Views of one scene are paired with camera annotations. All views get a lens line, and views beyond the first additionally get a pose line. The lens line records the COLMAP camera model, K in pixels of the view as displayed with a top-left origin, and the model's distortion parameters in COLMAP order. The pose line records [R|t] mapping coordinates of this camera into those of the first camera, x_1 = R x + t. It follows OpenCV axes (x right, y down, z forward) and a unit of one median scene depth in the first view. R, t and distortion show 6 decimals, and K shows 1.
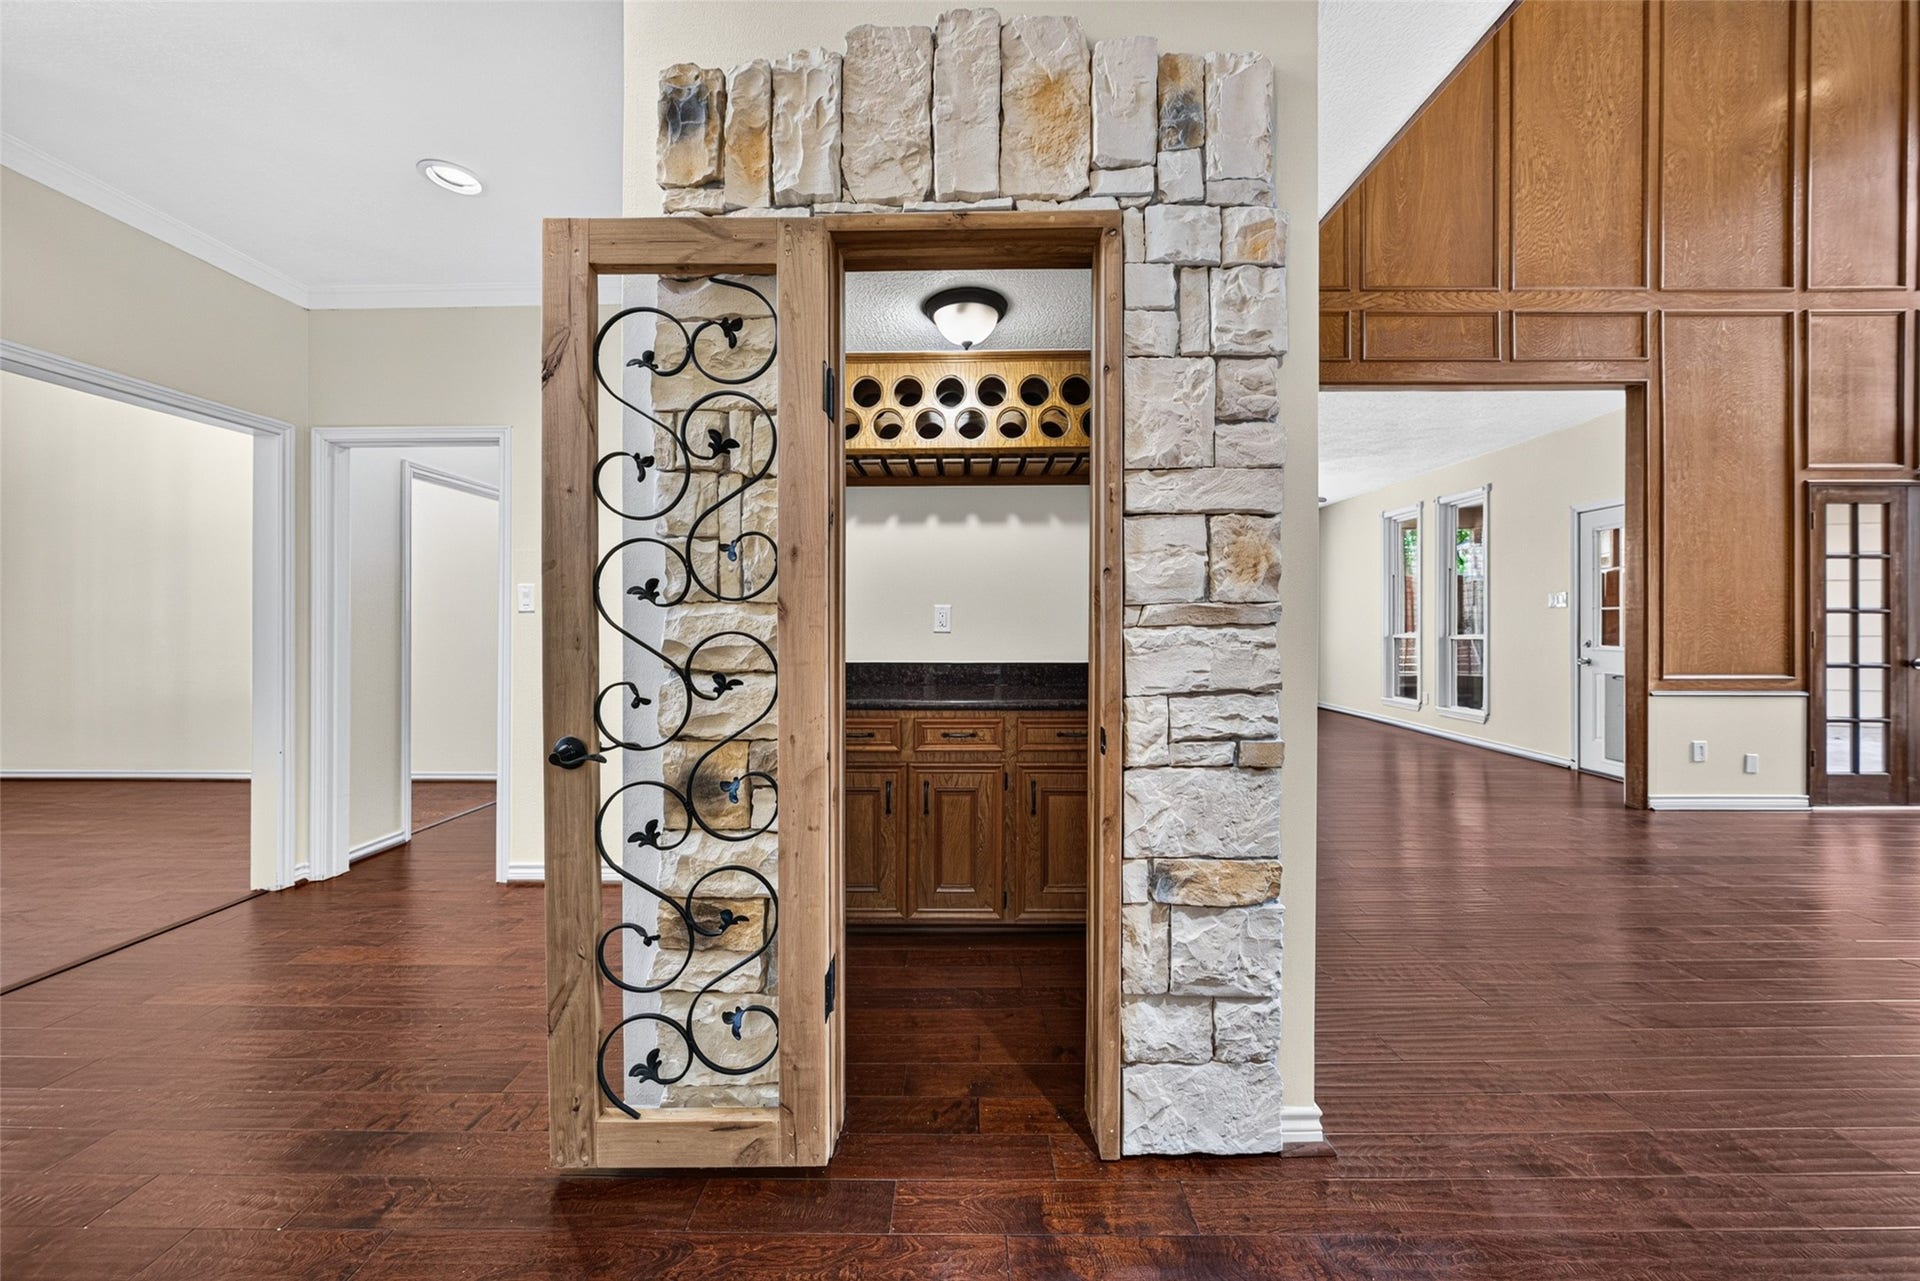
lens RADIAL K [[676.1, 0, 963.3], [0, 676.1, 625.4], [0, 0, 1]] dist [-0.003445, 0.000524]
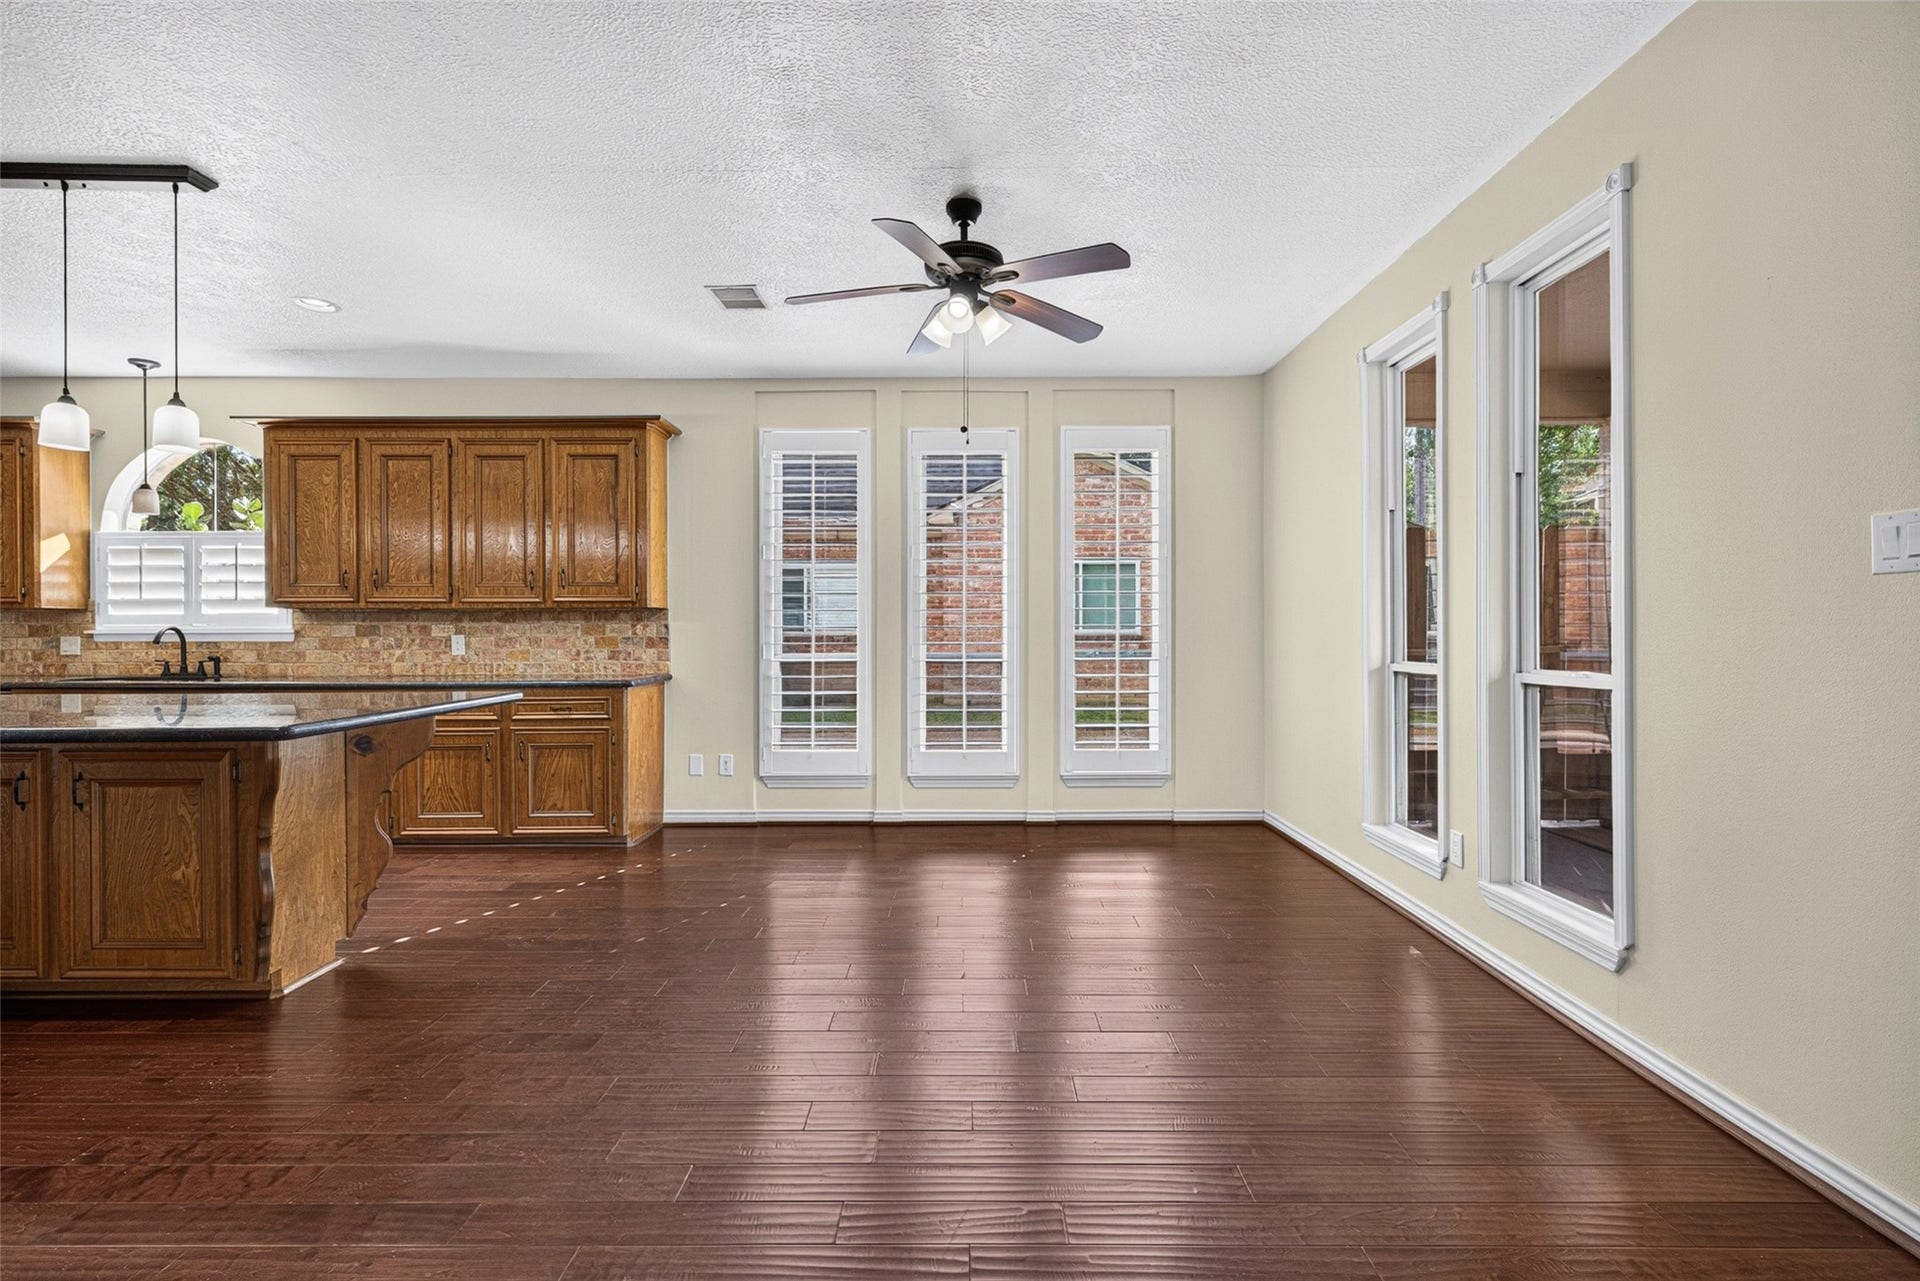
lens RADIAL K [[875.9, 0, 968.9], [0, 875.9, 632.6], [0, 0, 1]] dist [-0.005321, 0.000823]
pose [[0.999996, -0.002145, -0.001966, 0.722000], [0.002139, 0.999994, -0.002849, -0.006635], [0.001972, 0.002844, 0.999994, 0.910057]]
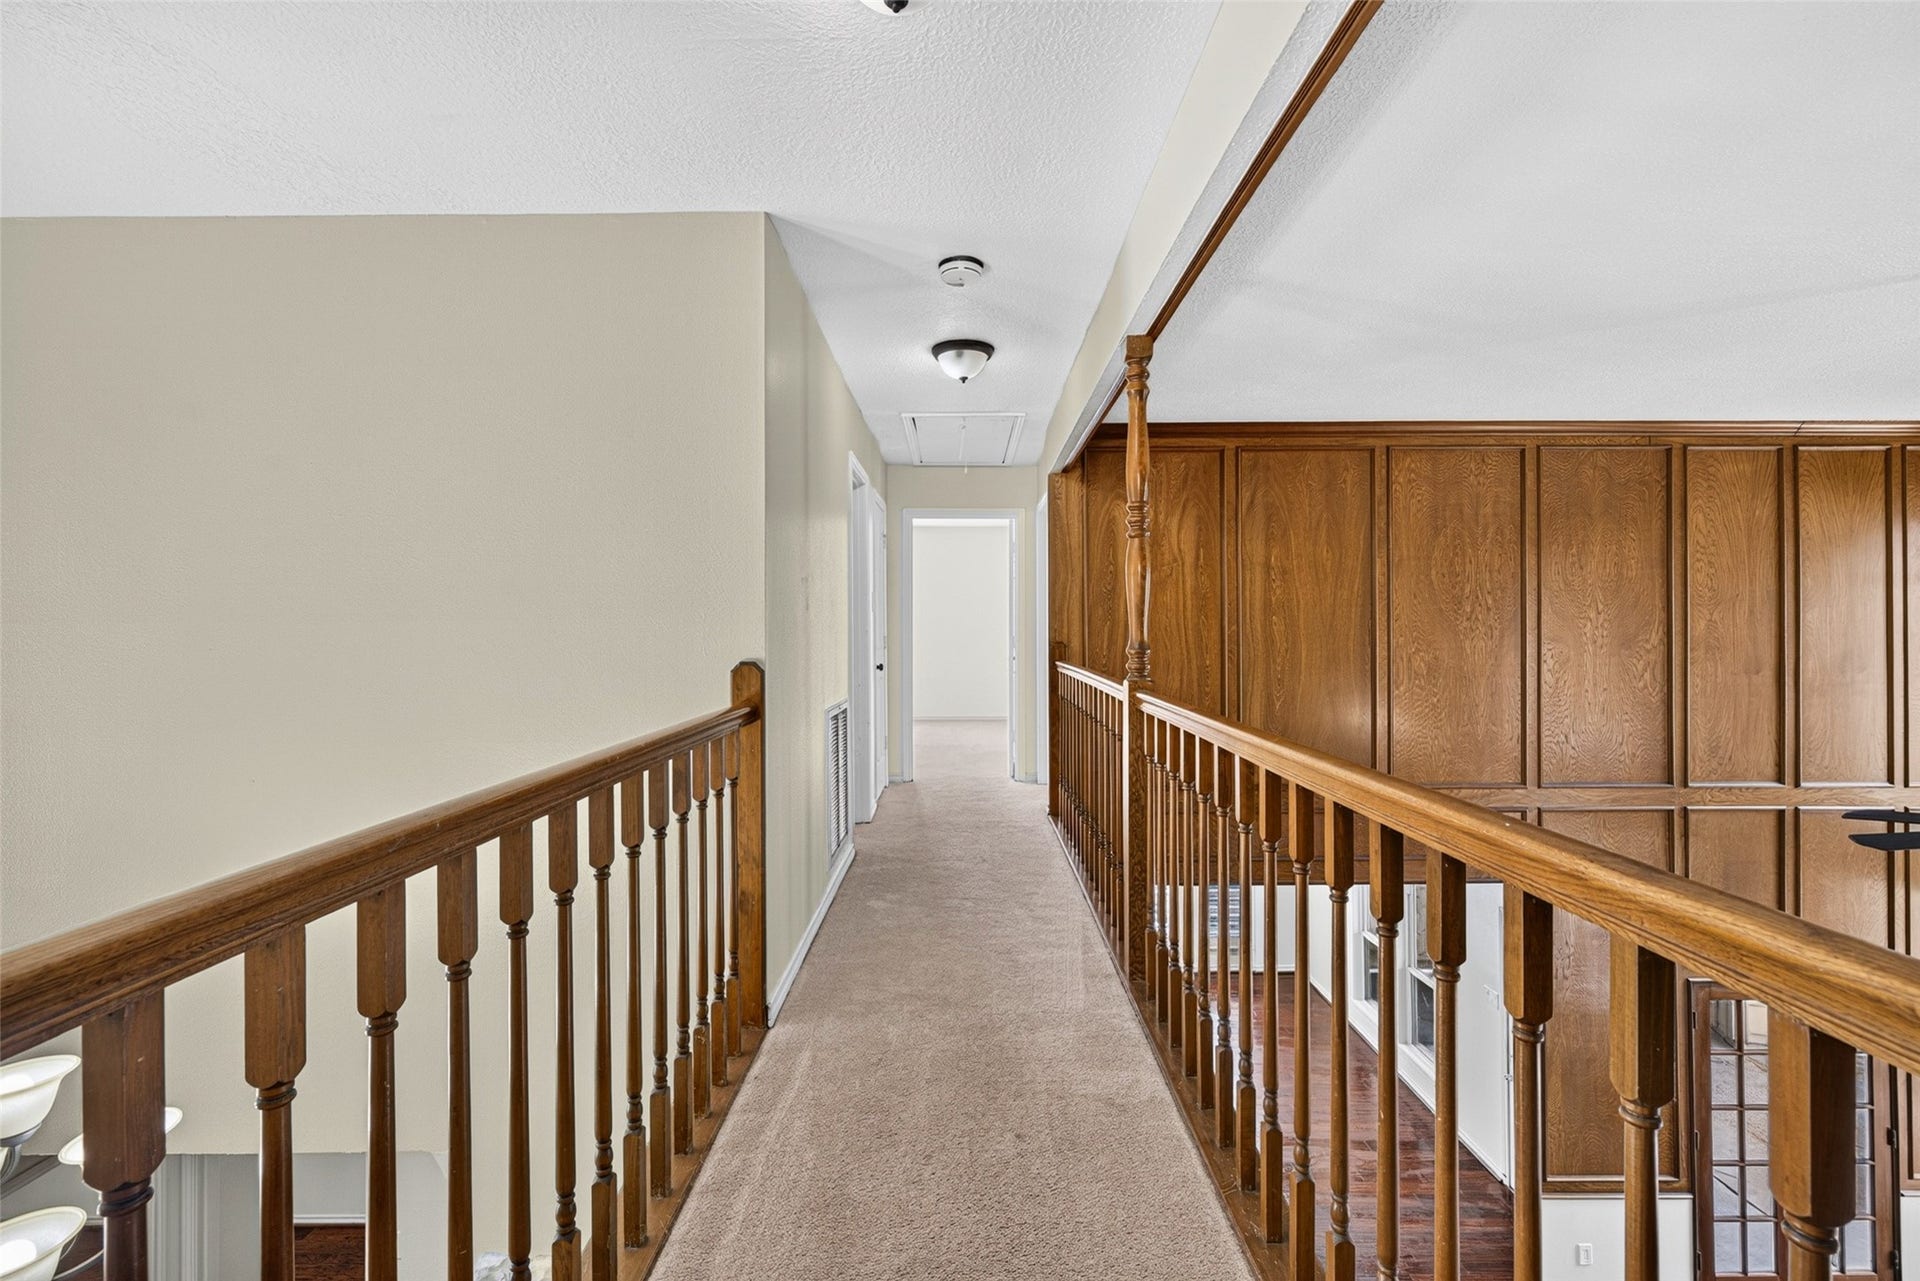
lens RADIAL K [[745.6, 0, 979.5], [0, 745.6, 635.4], [0, 0, 1]] dist [-0.002211, -0.000057]
pose [[0.999989, -0.001676, 0.004336, 0.202112], [0.001735, 0.999905, -0.013641, -0.705041], [-0.004312, 0.013648, 0.999898, -0.097504]]
